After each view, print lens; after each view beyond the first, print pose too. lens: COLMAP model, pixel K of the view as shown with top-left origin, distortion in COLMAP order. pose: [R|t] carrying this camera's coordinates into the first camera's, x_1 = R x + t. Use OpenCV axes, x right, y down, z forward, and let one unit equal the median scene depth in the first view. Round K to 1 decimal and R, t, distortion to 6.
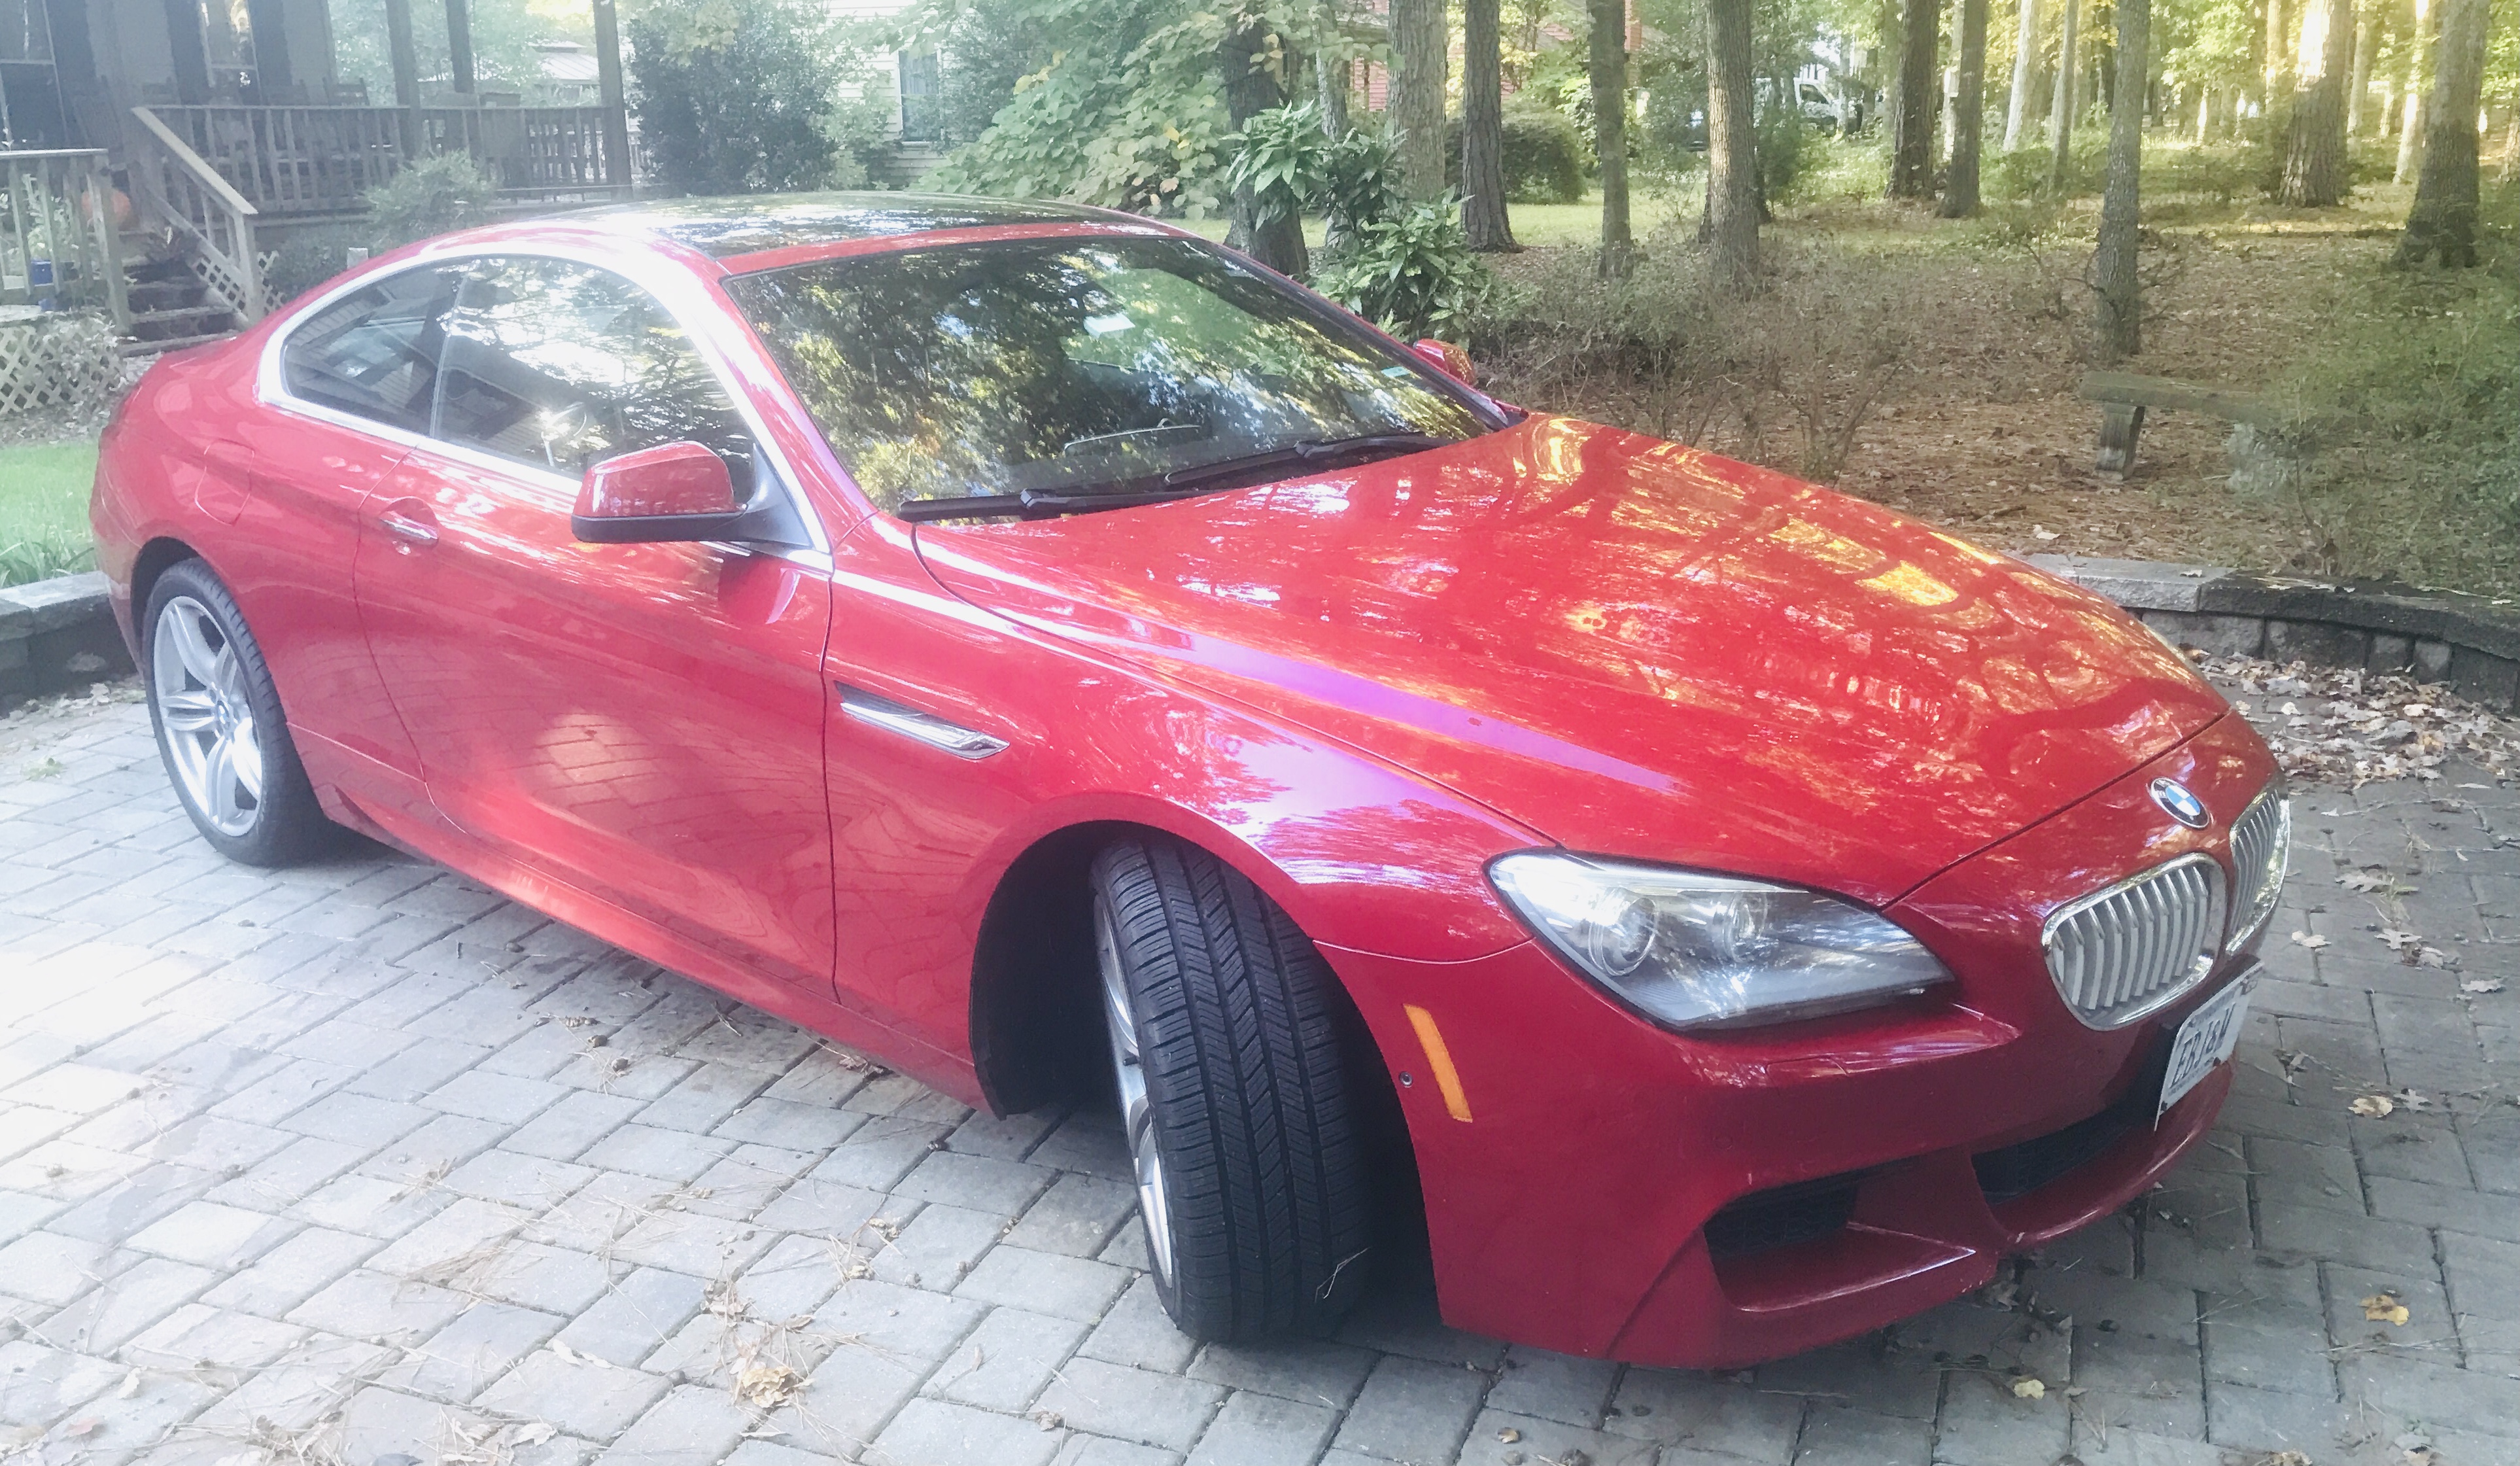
lens RADIAL K [[2206.8, 0, 1257.2], [0, 2206.8, 731.4], [0, 0, 1]] dist [0.004692, 0.002922]
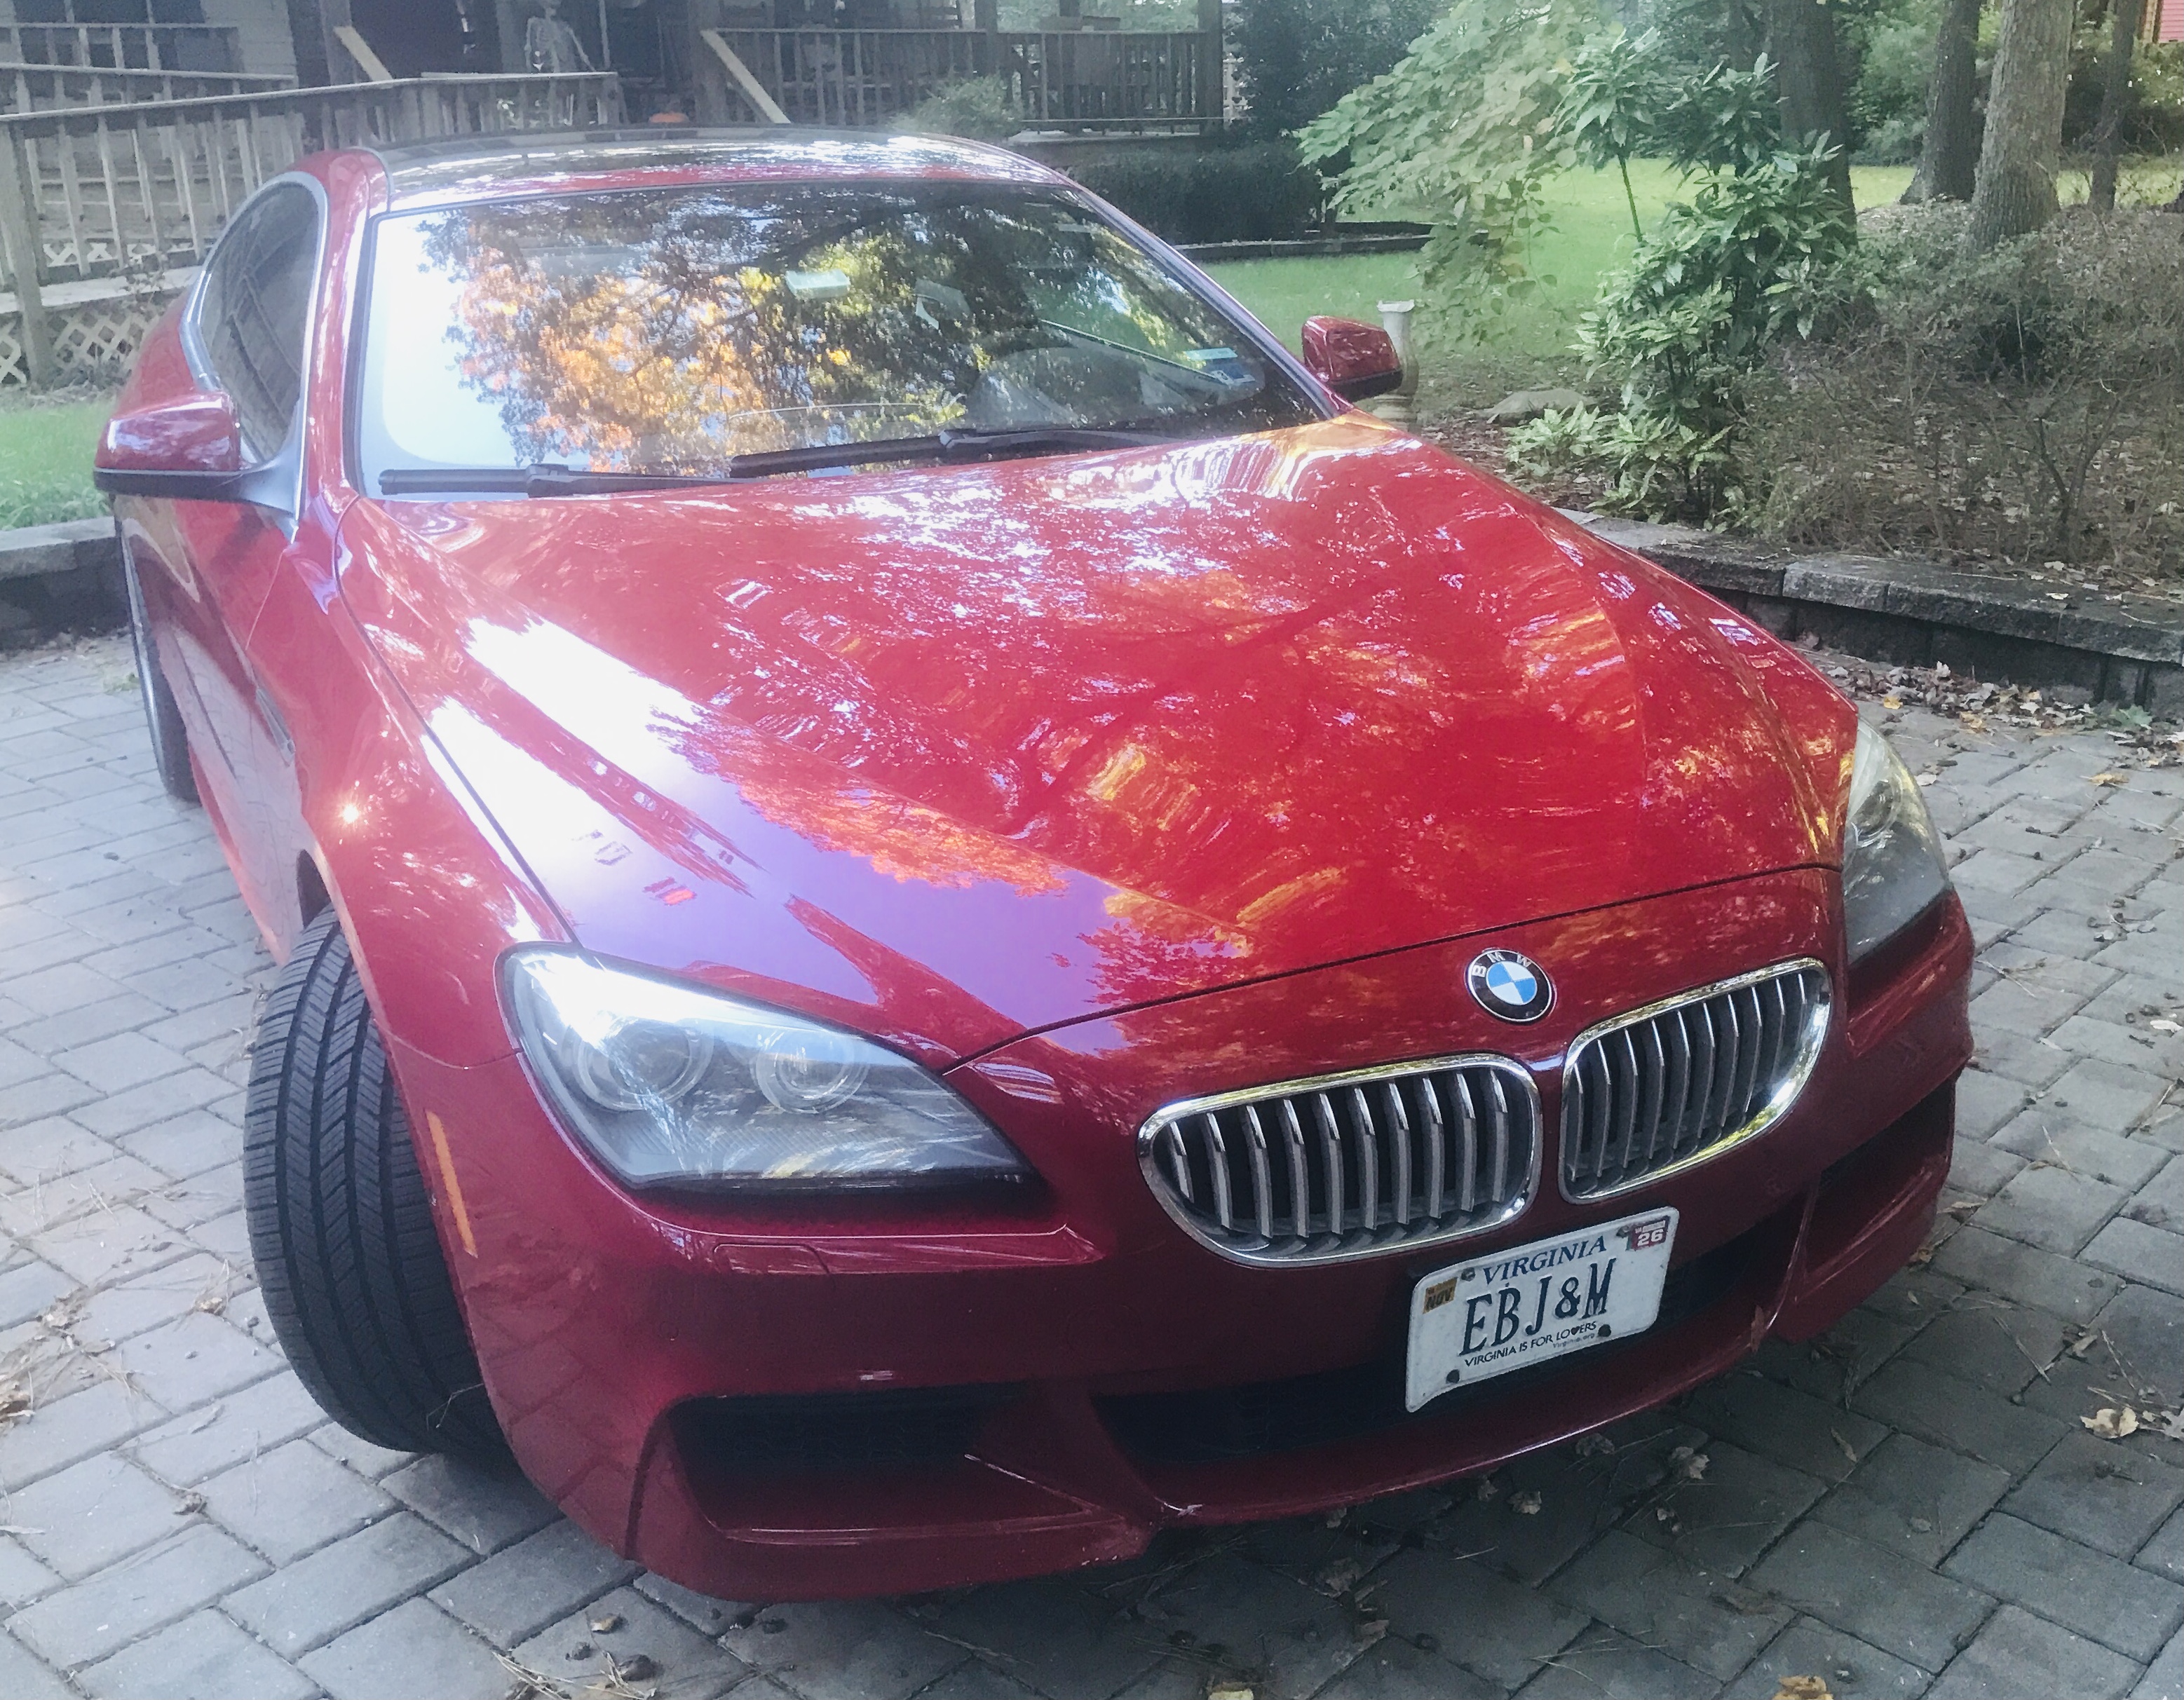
lens RADIAL K [[2380.2, 0, 1094.4], [0, 2380.2, 852.0], [0, 0, 1]] dist [0.006827, 0.007622]
pose [[0.947775, 0.109331, -0.299615, 0.130952], [-0.092749, 0.993291, 0.069063, -0.013727], [0.305155, -0.037667, 0.951557, 0.048890]]
